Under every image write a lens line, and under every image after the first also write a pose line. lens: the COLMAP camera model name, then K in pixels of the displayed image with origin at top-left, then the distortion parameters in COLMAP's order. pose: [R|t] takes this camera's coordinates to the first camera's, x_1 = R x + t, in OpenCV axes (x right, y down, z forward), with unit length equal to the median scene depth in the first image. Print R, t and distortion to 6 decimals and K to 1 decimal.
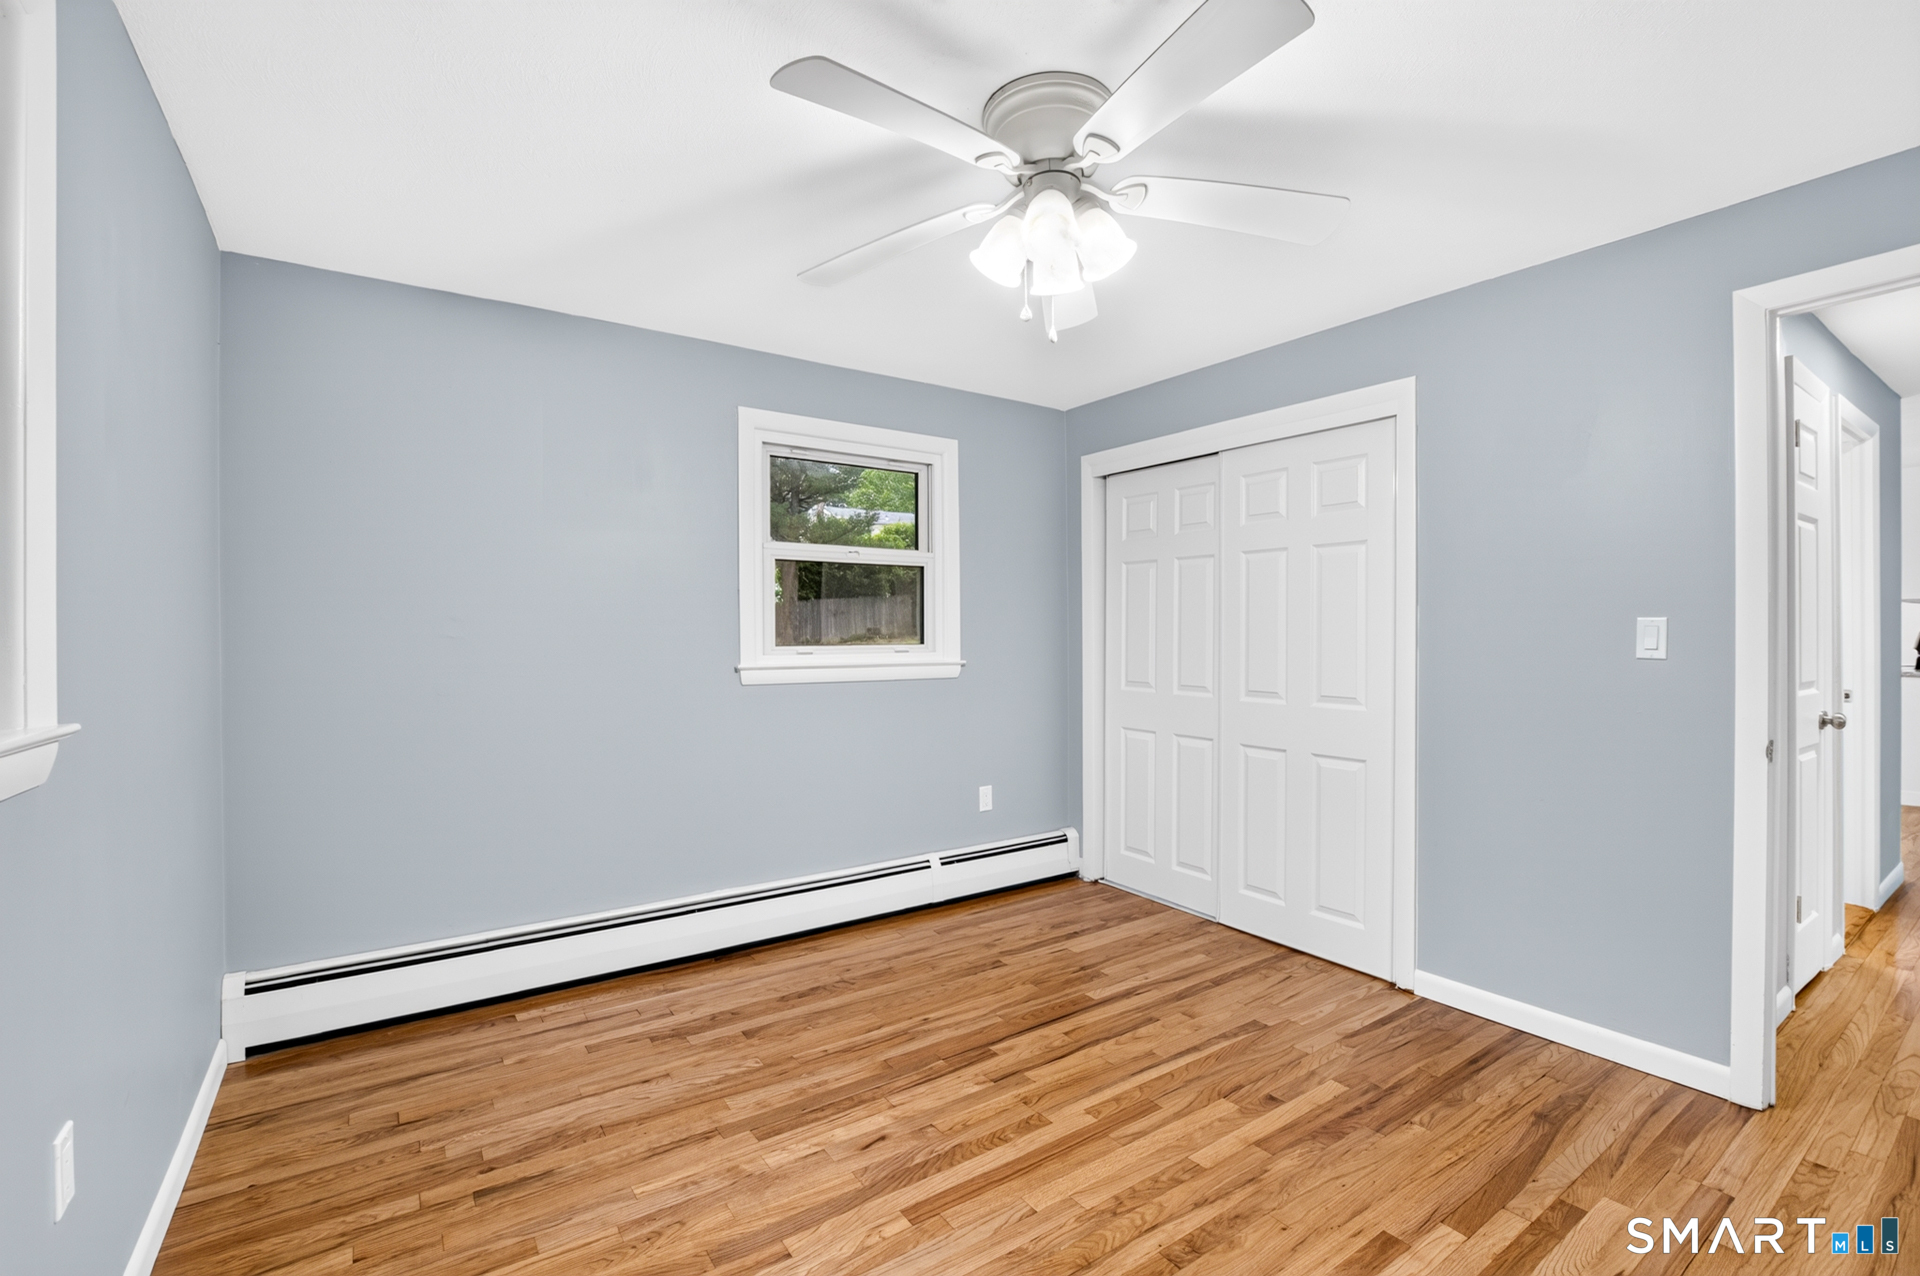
lens RADIAL K [[839.7, 0, 971.1], [0, 839.7, 636.4], [0, 0, 1]] dist [-0.025946, -0.000474]
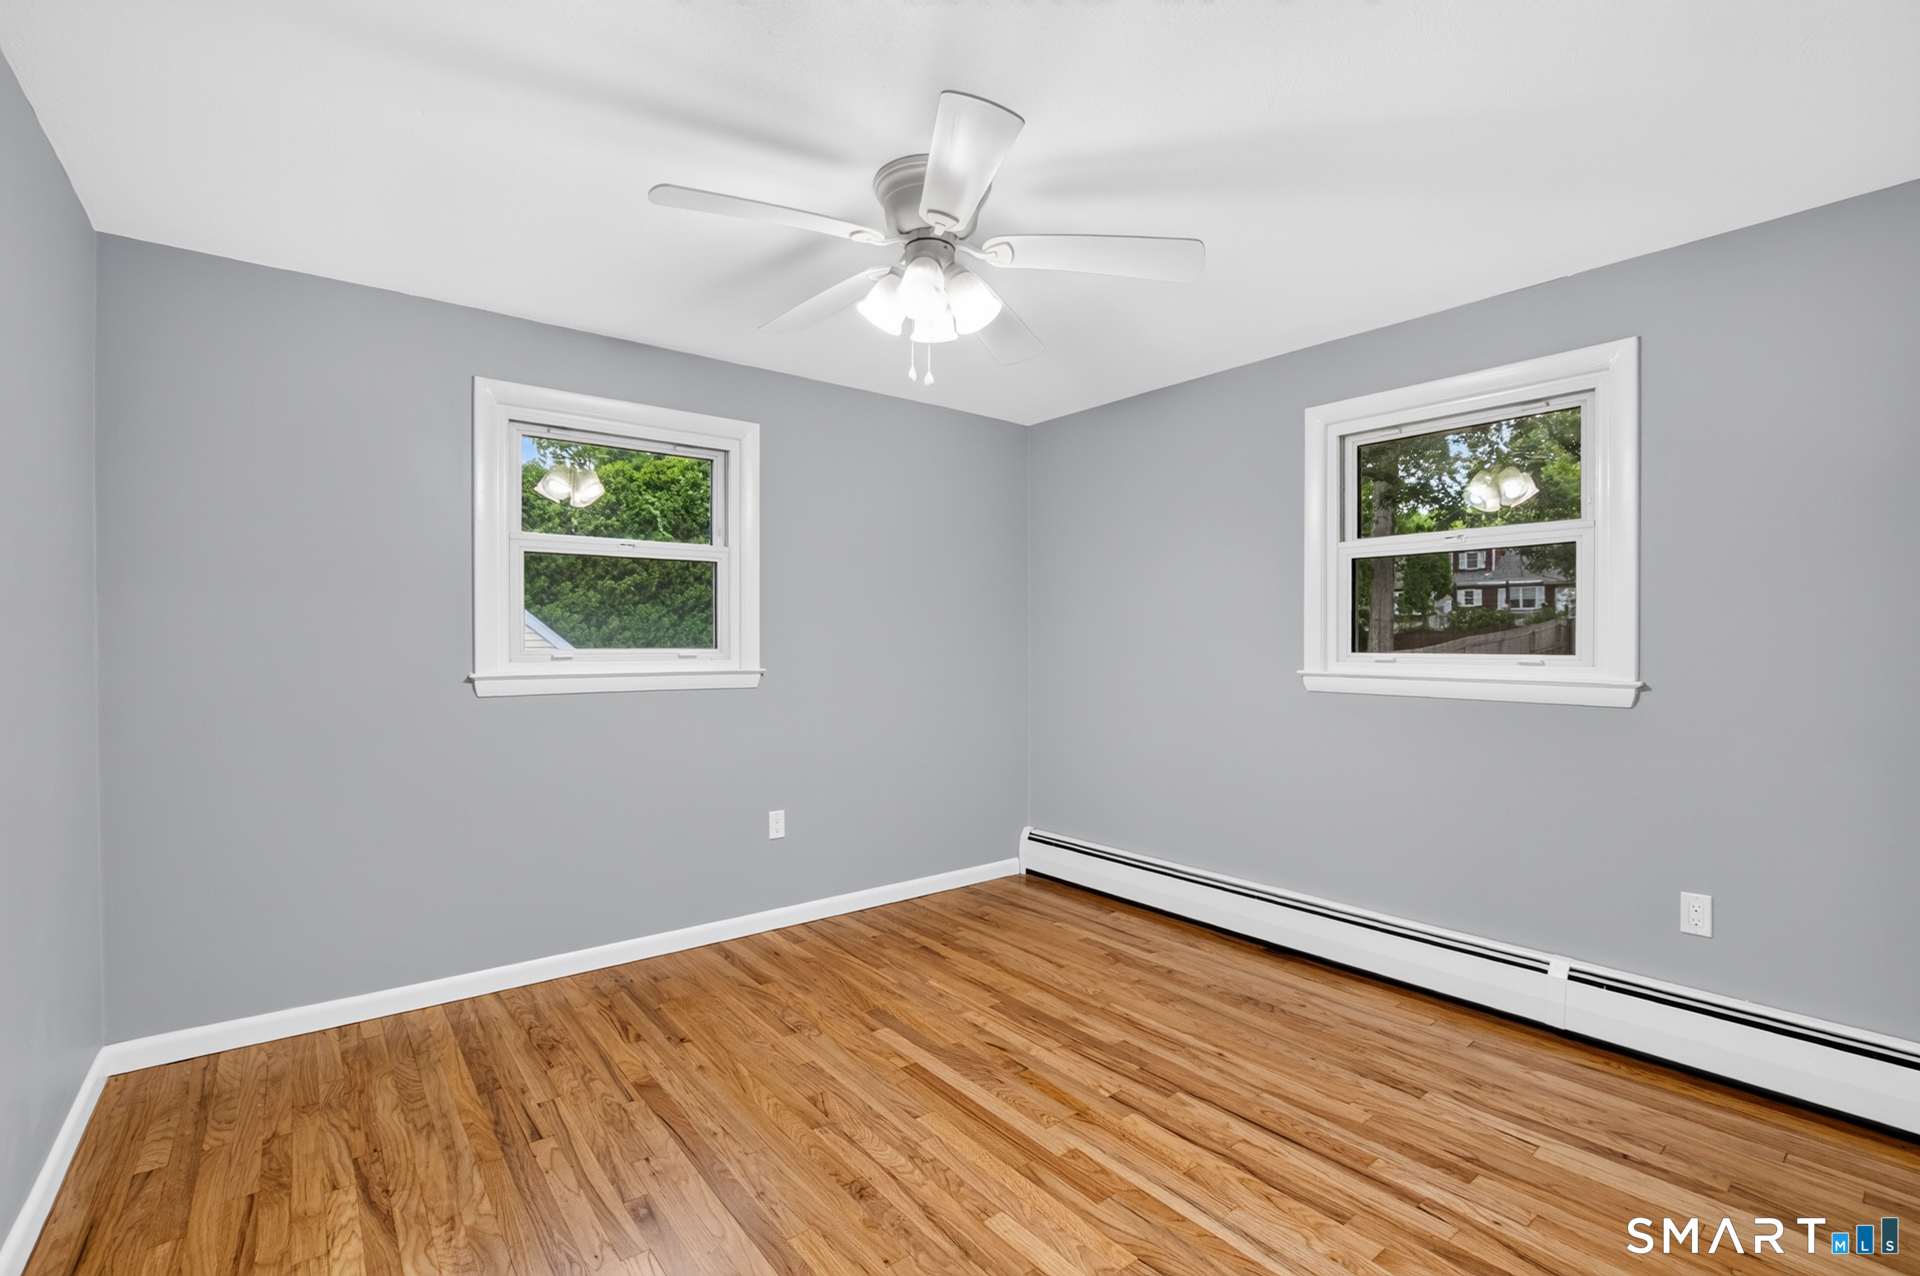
lens RADIAL K [[839.7, 0, 954.1], [0, 839.7, 643.4], [0, 0, 1]] dist [-0.025946, -0.000474]
pose [[0.057784, 0.002694, -0.998325, 0.830518], [-0.004718, 0.999986, 0.002426, 0.001880], [0.998318, 0.004570, 0.057796, 0.635616]]
